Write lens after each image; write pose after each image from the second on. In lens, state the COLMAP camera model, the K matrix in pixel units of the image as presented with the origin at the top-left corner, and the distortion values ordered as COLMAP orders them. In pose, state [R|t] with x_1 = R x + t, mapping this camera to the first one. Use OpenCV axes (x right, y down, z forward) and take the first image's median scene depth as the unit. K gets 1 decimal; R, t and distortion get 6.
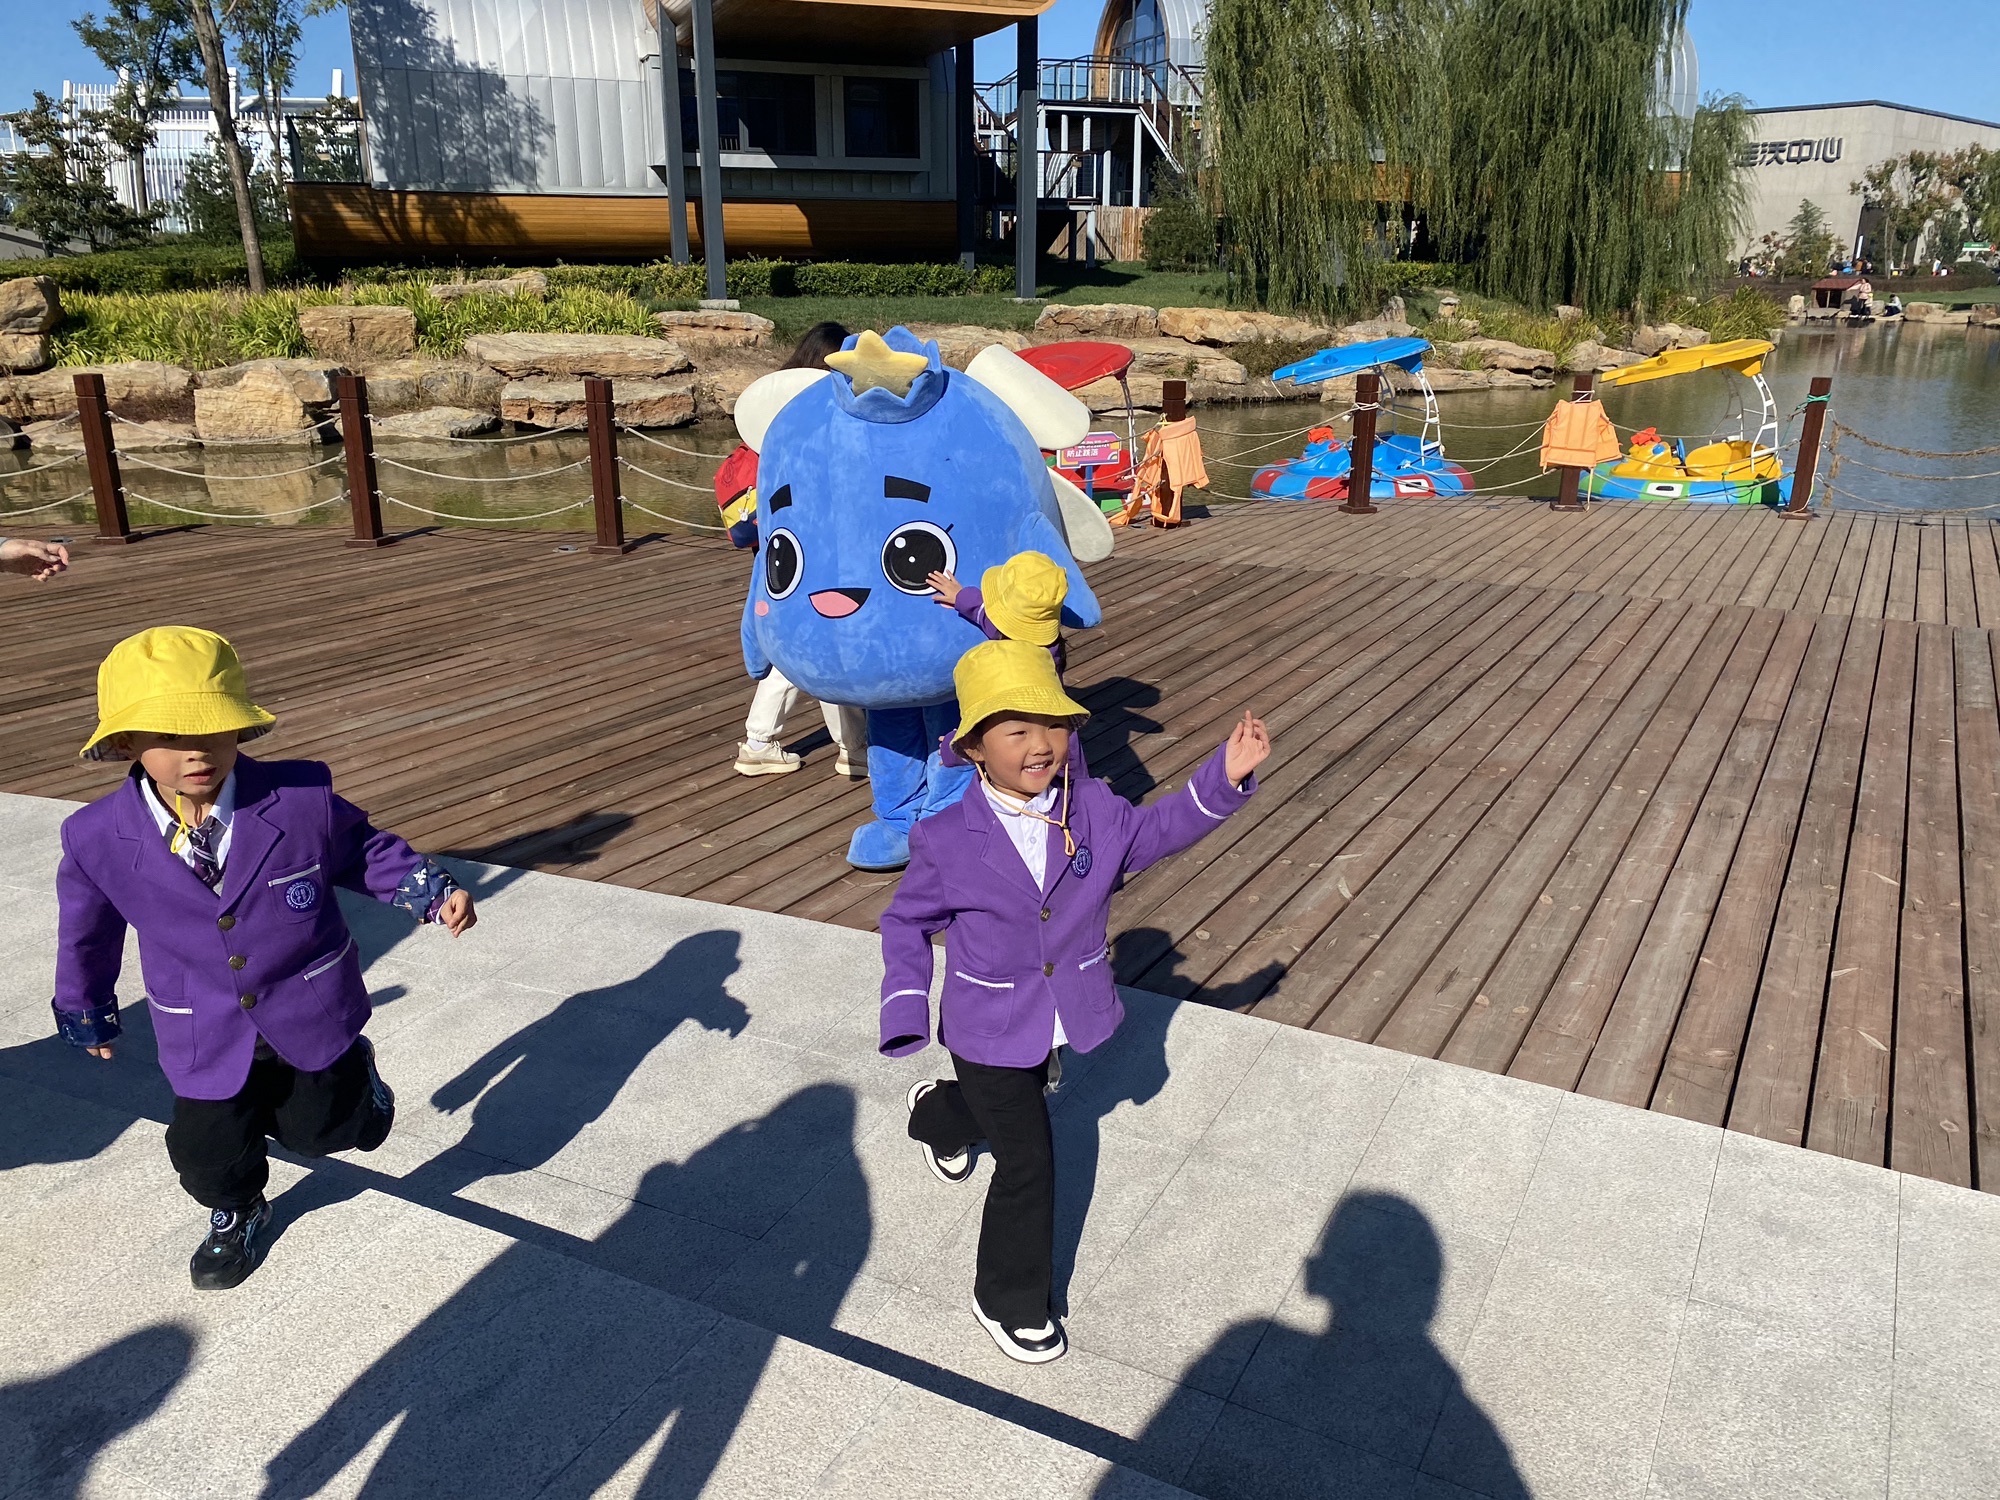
lens RADIAL K [[1539.7, 0, 1025.9], [0, 1539.7, 768.5], [0, 0, 1]] dist [0.038002, -0.005204]
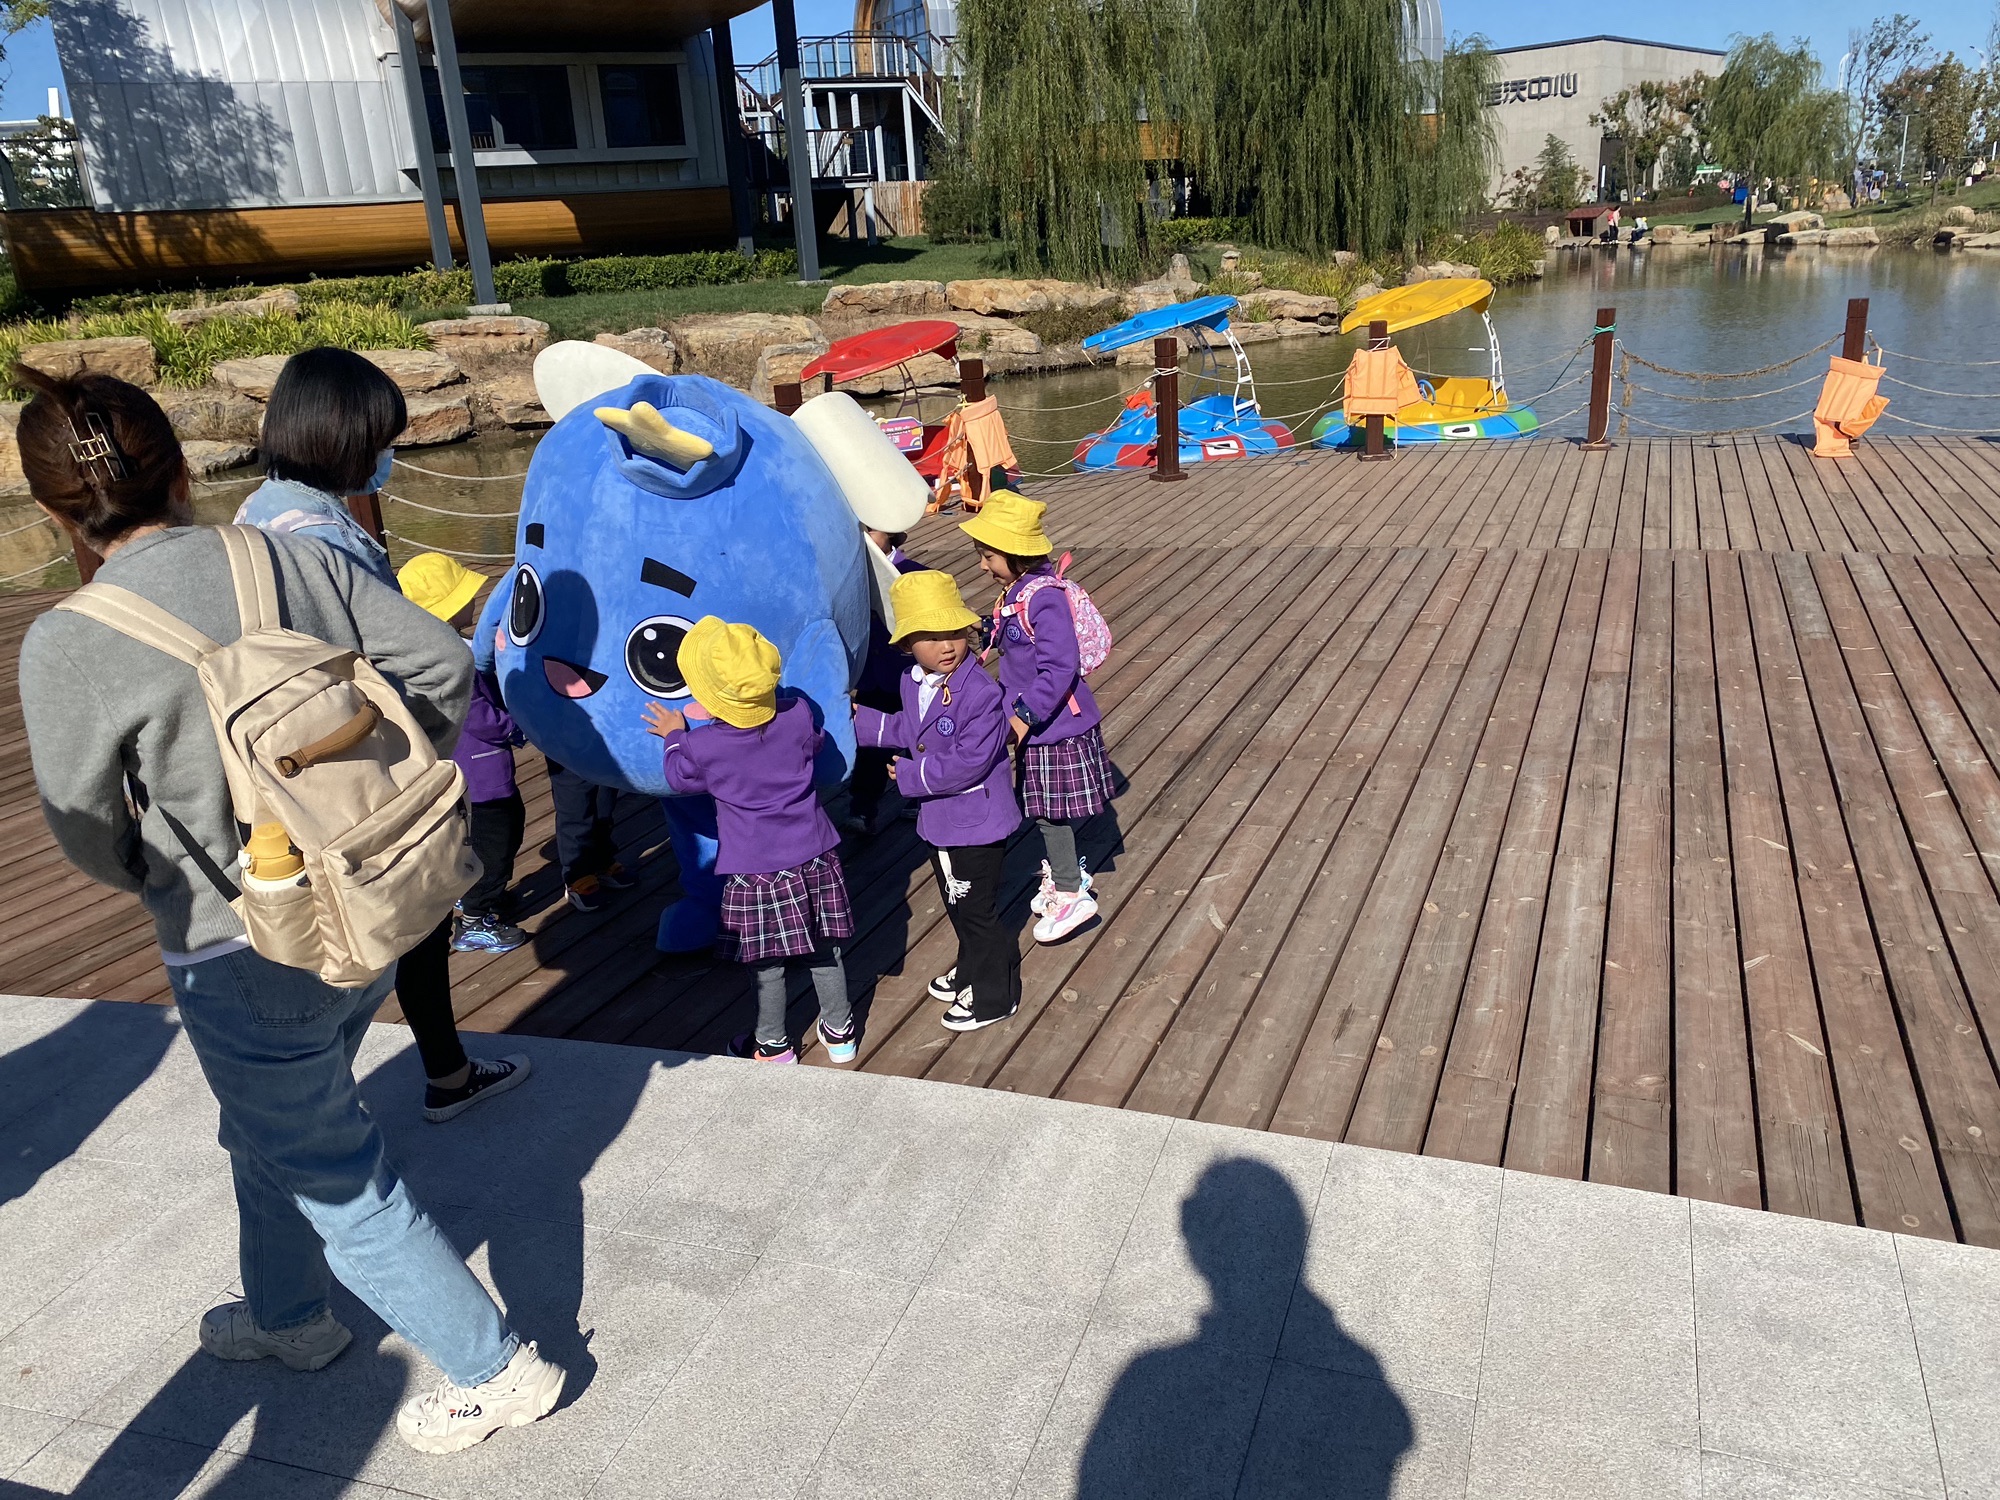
lens RADIAL K [[1526.9, 0, 1000.0], [0, 1526.9, 750.0], [0, 0, 1]] dist [0.034180, 0.002800]
pose [[0.990932, -0.098616, 0.091261, 0.001526], [0.097987, 0.995123, 0.011357, -0.008074], [-0.091936, -0.002312, 0.995762, 0.021442]]
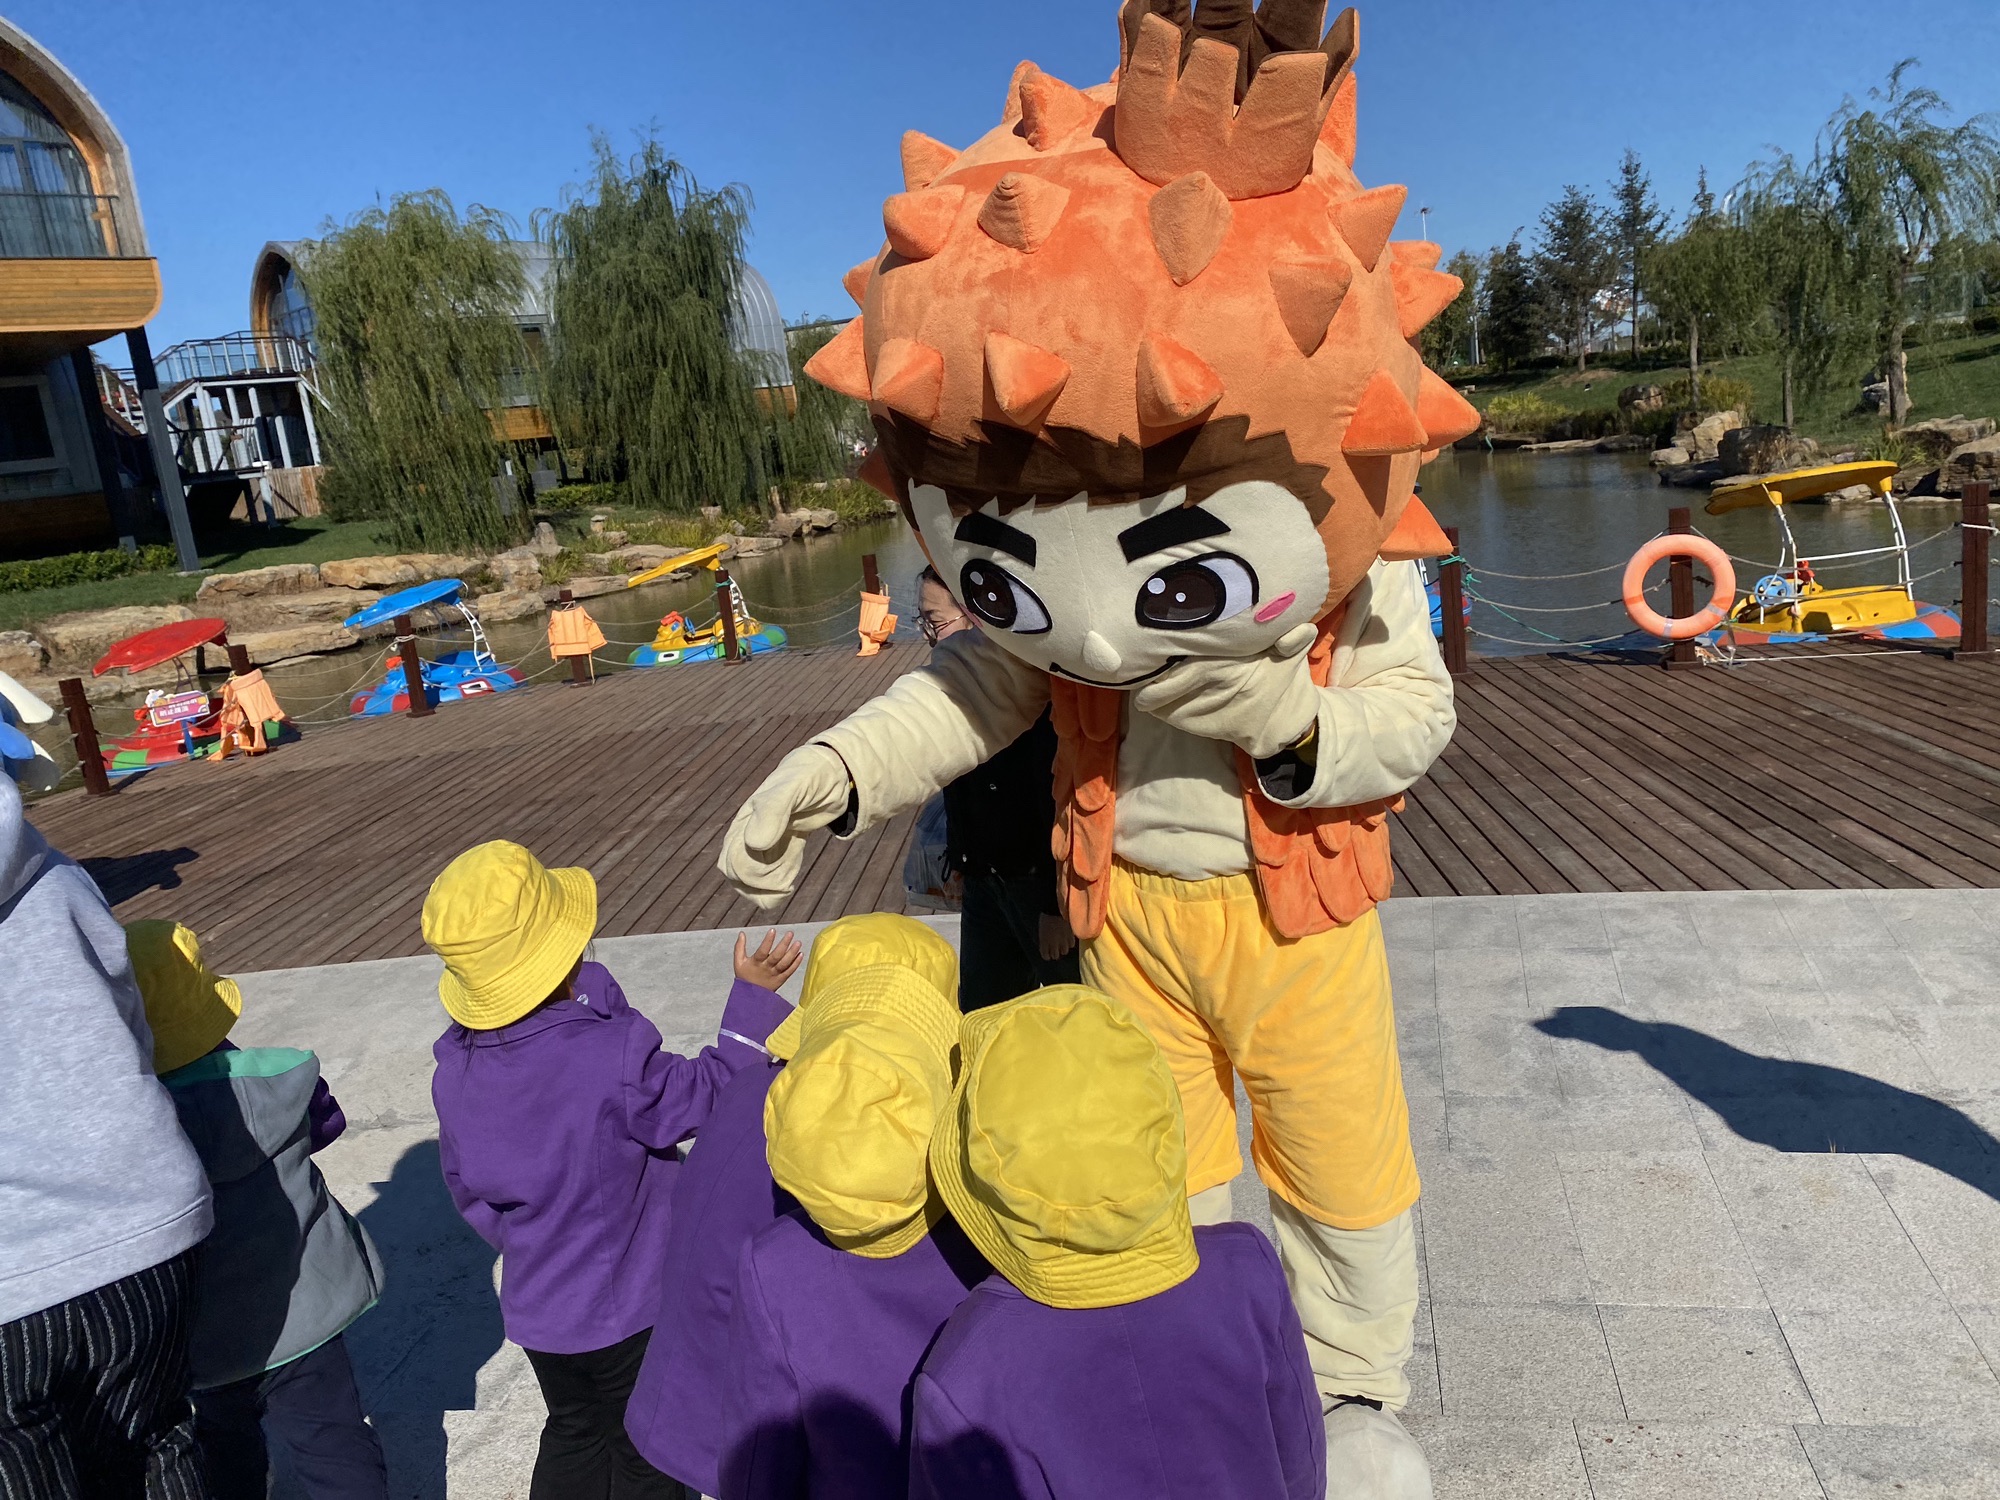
lens RADIAL K [[1526.7, 0, 995.9], [0, 1526.7, 791.4], [0, 0, 1]] dist [-0.001893, -0.000842]
pose [[0.897520, -0.206276, 0.389753, 0.063665], [0.245760, 0.967842, -0.053707, 0.039864], [-0.366140, 0.143989, 0.919352, -0.167355]]
